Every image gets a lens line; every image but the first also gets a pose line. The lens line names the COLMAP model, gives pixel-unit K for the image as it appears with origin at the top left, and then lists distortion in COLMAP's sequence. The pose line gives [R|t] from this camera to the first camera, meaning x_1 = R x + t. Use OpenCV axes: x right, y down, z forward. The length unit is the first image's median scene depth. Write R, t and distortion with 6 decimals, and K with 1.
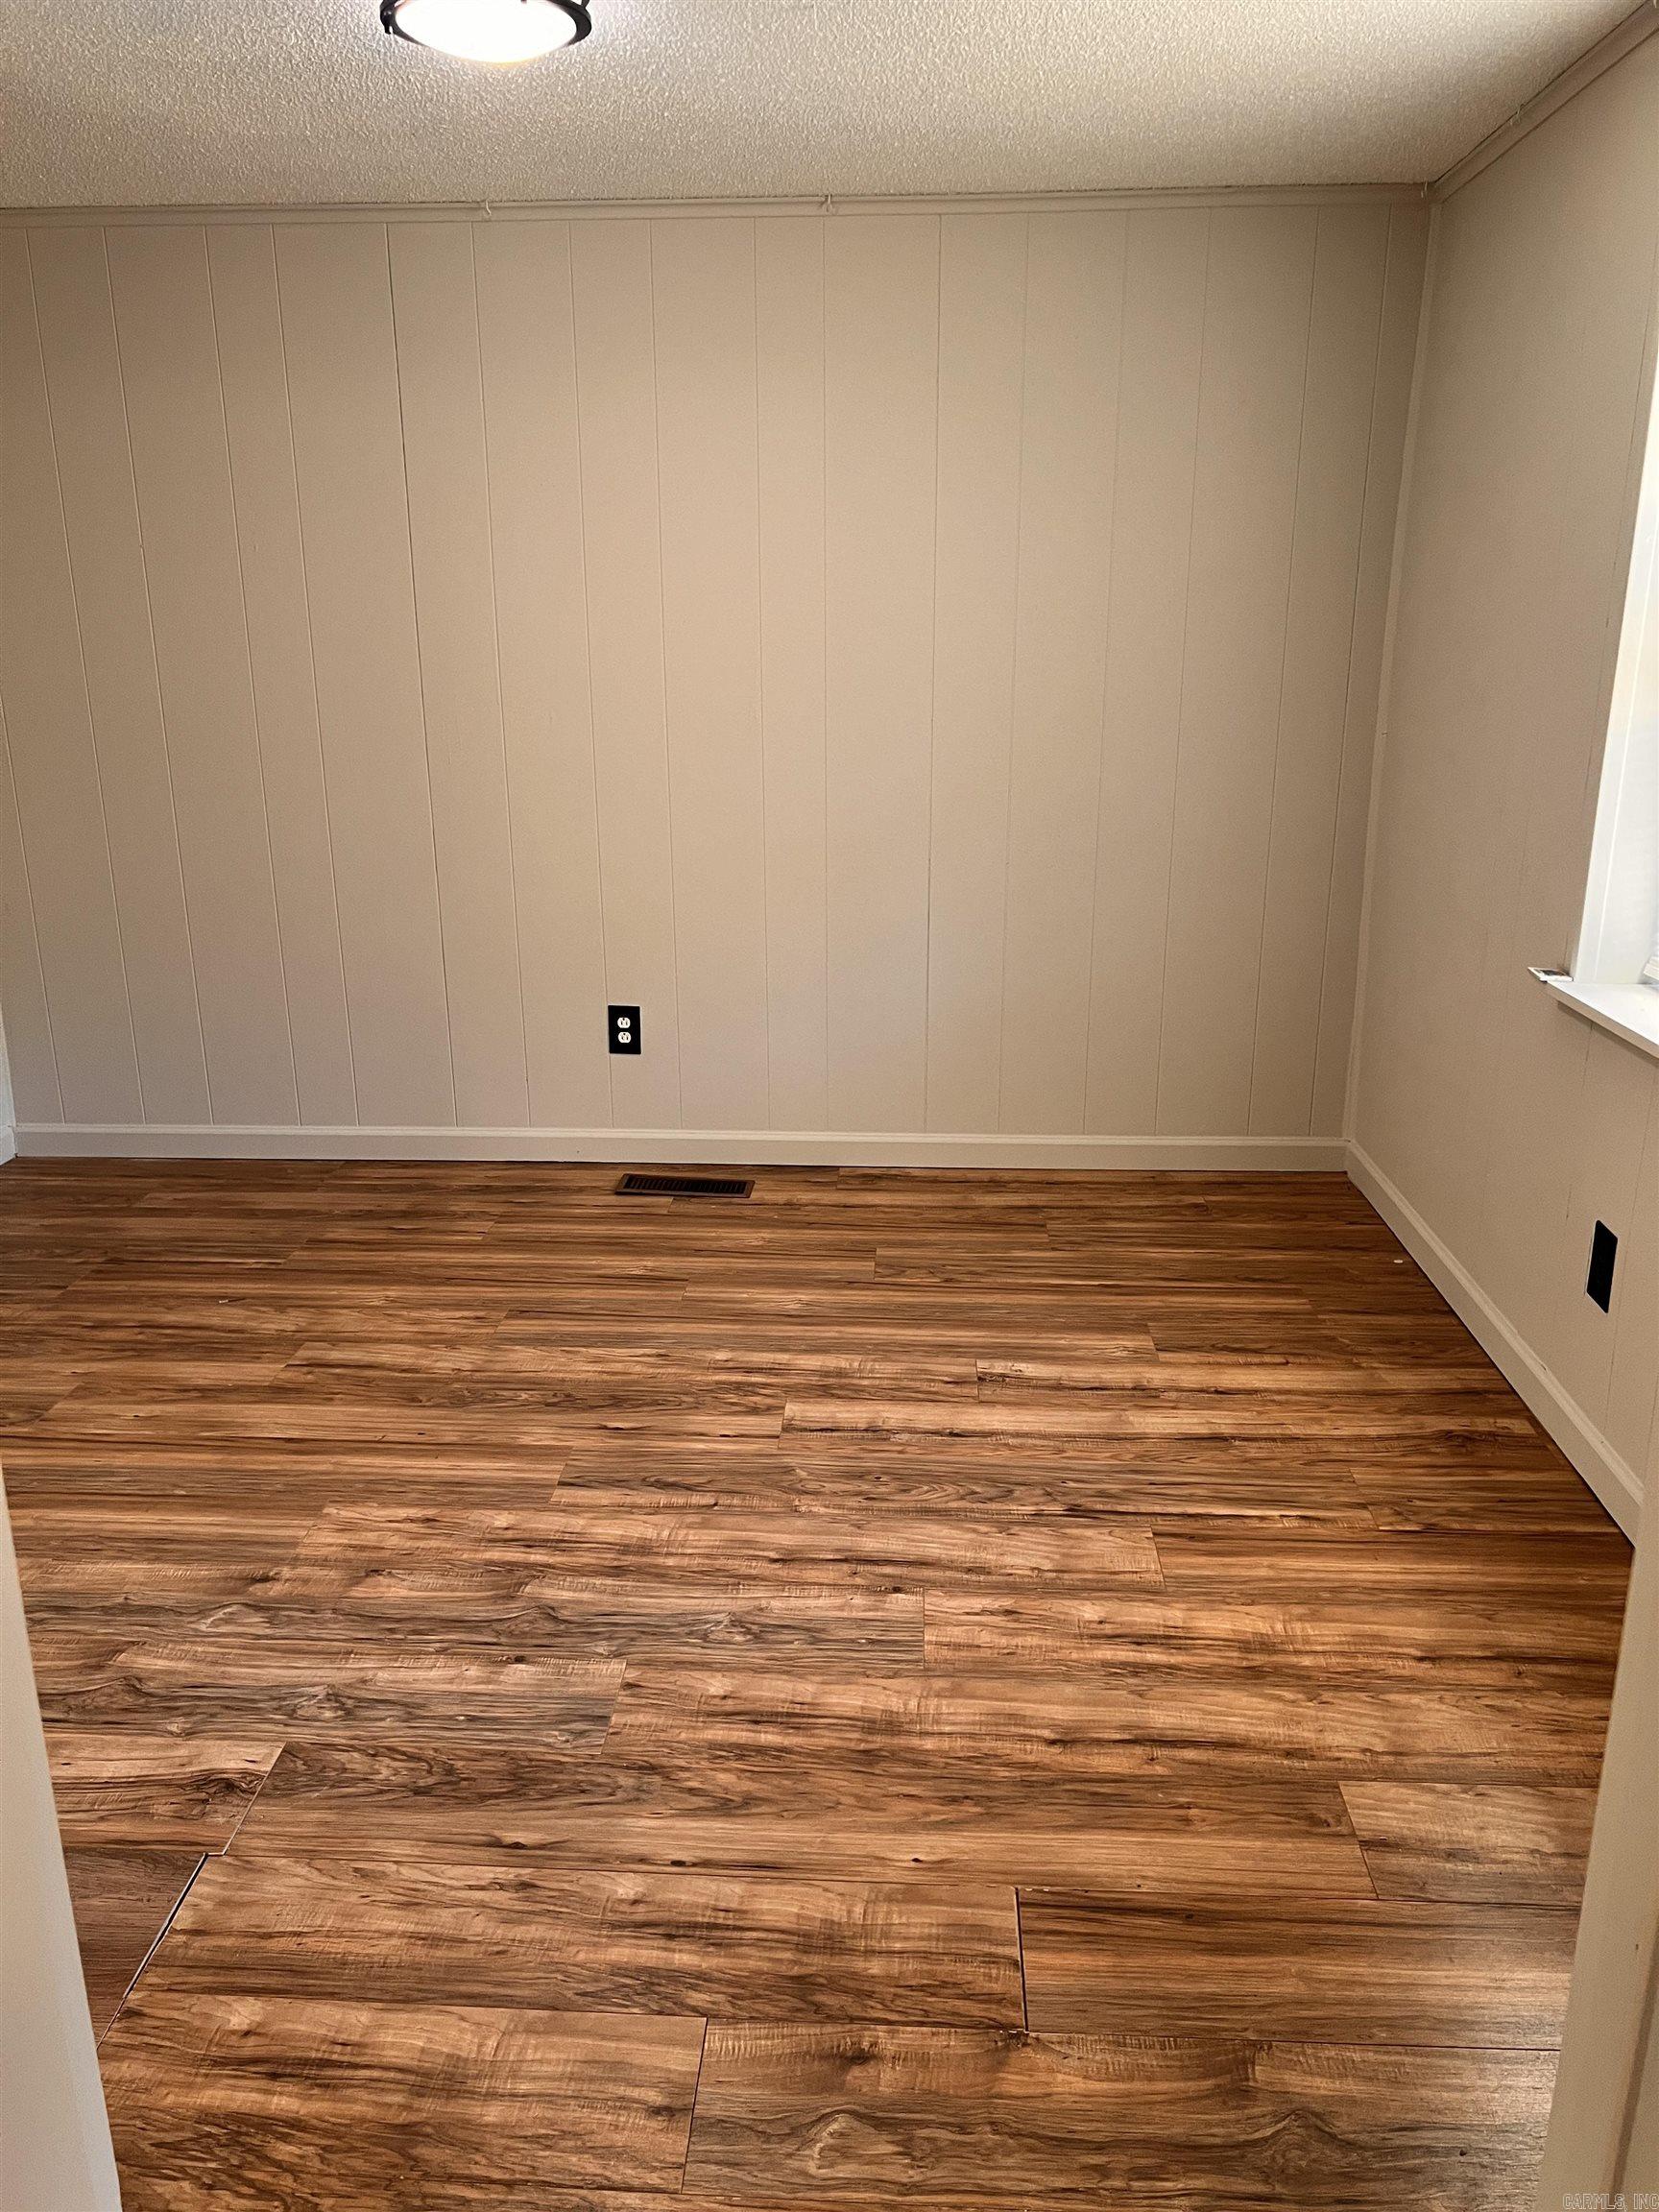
lens RADIAL K [[1661.1, 0, 835.2], [0, 1661.1, 1113.0], [0, 0, 1]] dist [0.059118, -0.066446]
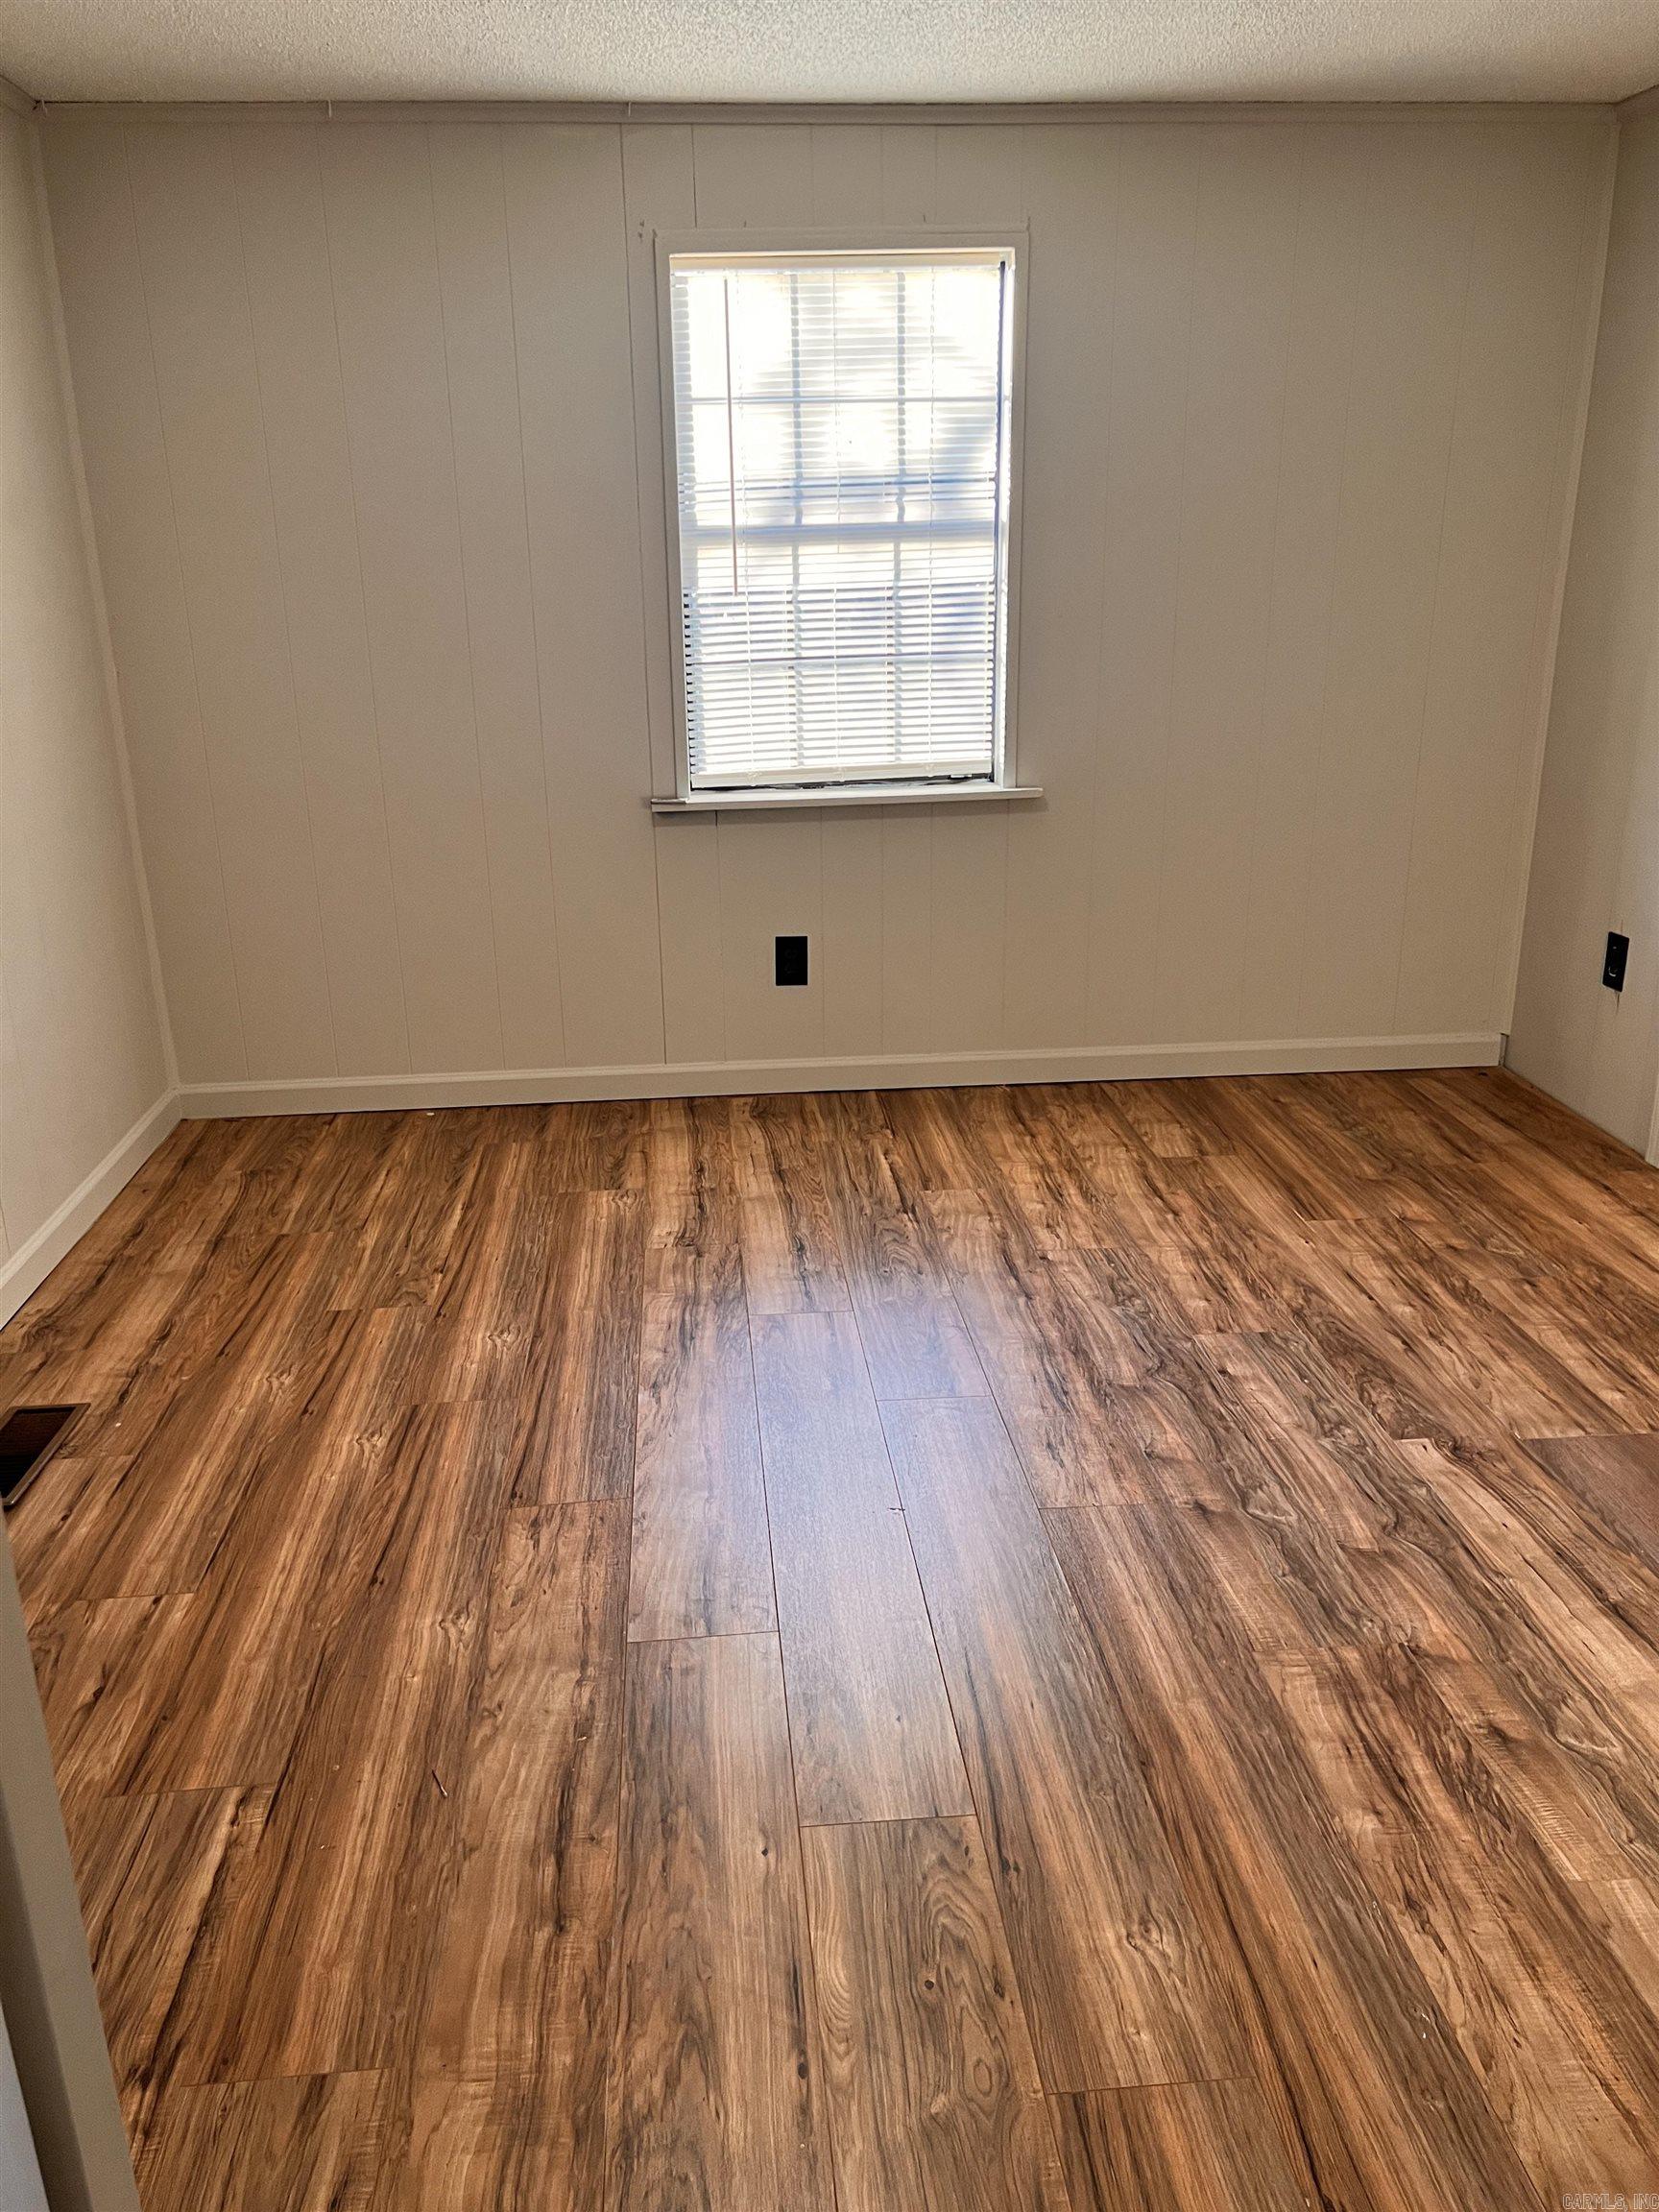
lens RADIAL K [[1661.1, 0, 833.0], [0, 1661.1, 1097.4], [0, 0, 1]] dist [0.059118, -0.066446]
pose [[-0.138654, -0.302894, 0.942884, -1.096194], [0.298787, 0.894921, 0.331424, -0.307277], [-0.944193, 0.327675, -0.033583, 1.092370]]
